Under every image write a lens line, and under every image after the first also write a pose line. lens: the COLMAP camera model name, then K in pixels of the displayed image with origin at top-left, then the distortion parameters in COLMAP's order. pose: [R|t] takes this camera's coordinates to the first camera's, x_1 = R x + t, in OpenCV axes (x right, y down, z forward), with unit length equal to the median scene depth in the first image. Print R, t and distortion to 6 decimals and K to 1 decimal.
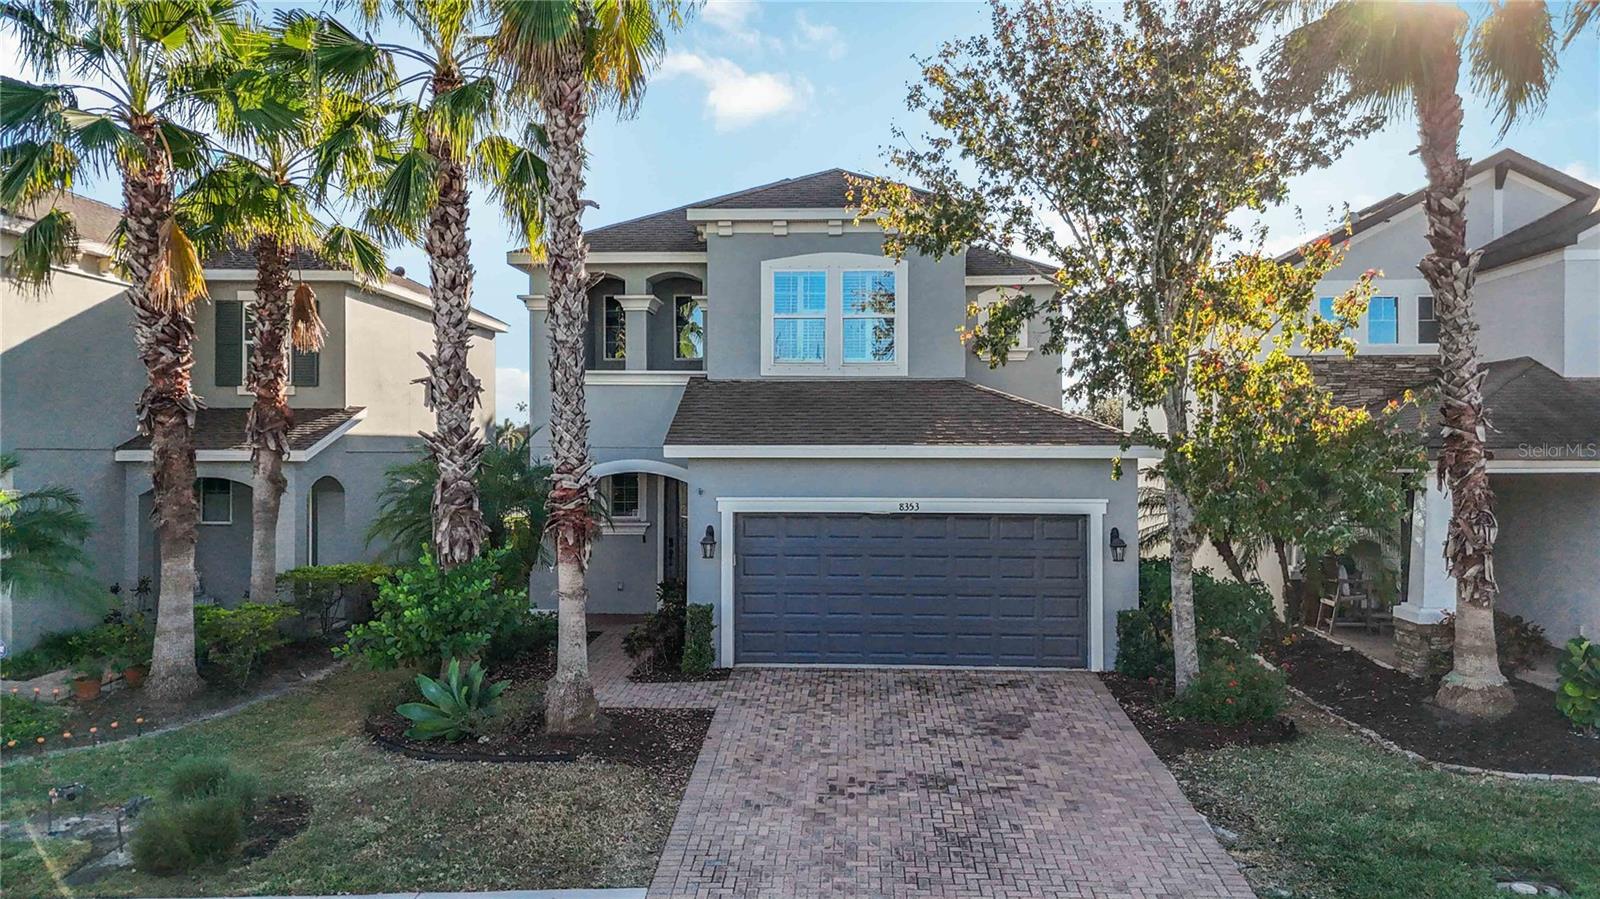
lens RADIAL K [[1174.5, 0, 800.0], [0, 1174.5, 449.5], [0, 0, 1]] dist [0.051987, -0.041387]
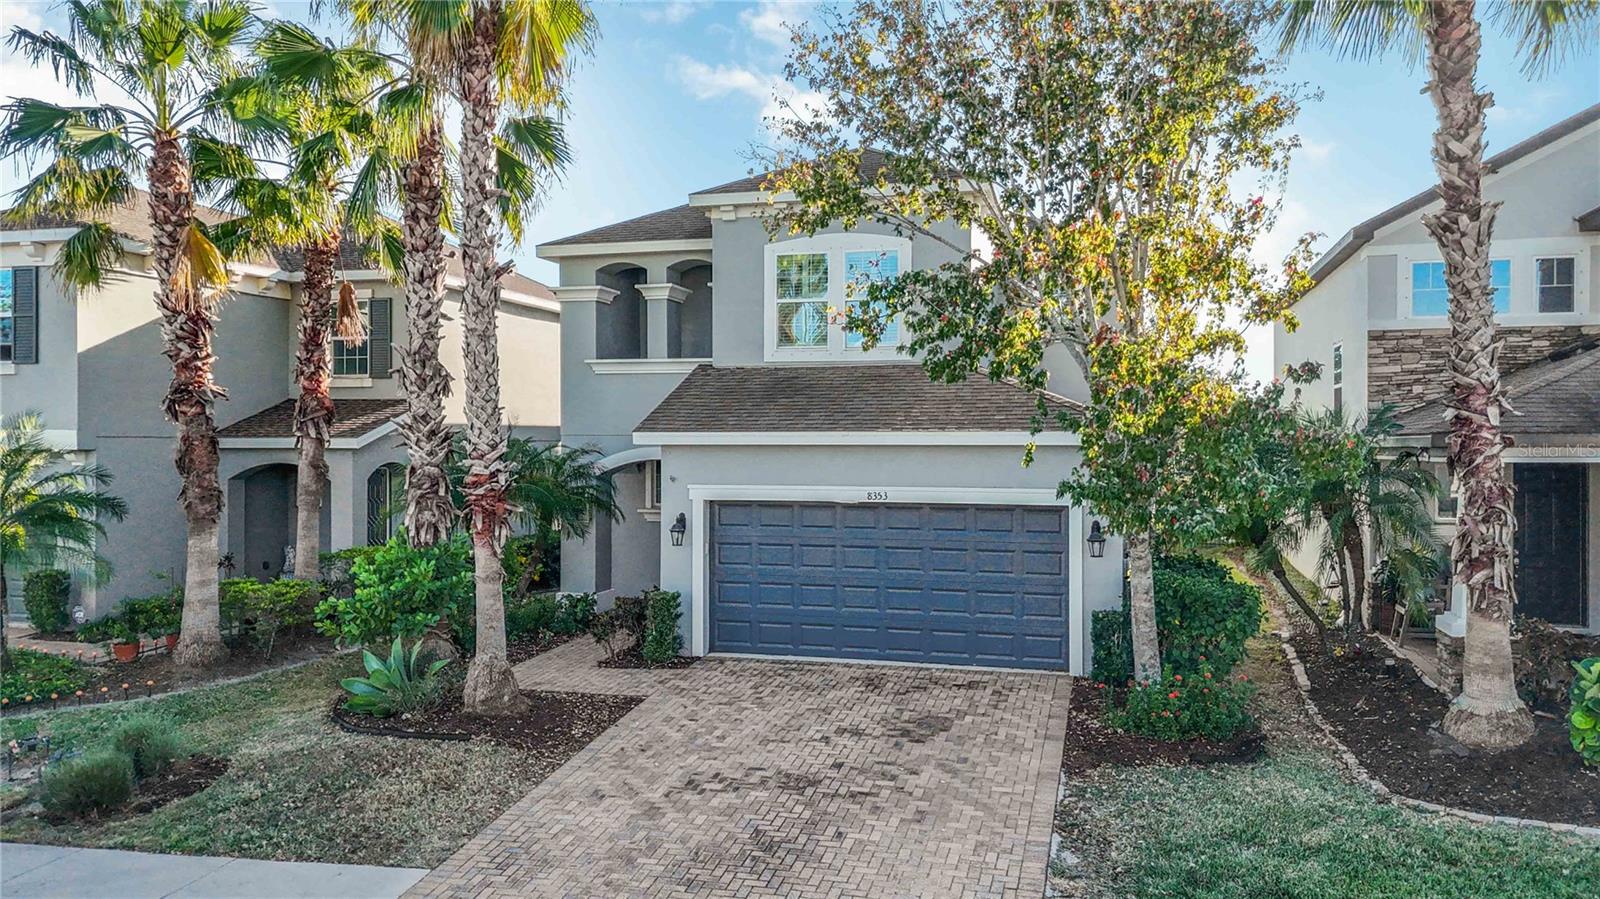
lens RADIAL K [[1174.5, 0, 800.0], [0, 1174.5, 449.5], [0, 0, 1]] dist [0.051987, -0.041387]
pose [[0.976446, 0.001068, -0.215759, 0.282585], [0.000663, 0.999968, 0.007951, 0.003828], [0.215760, -0.007906, 0.976414, 0.061383]]
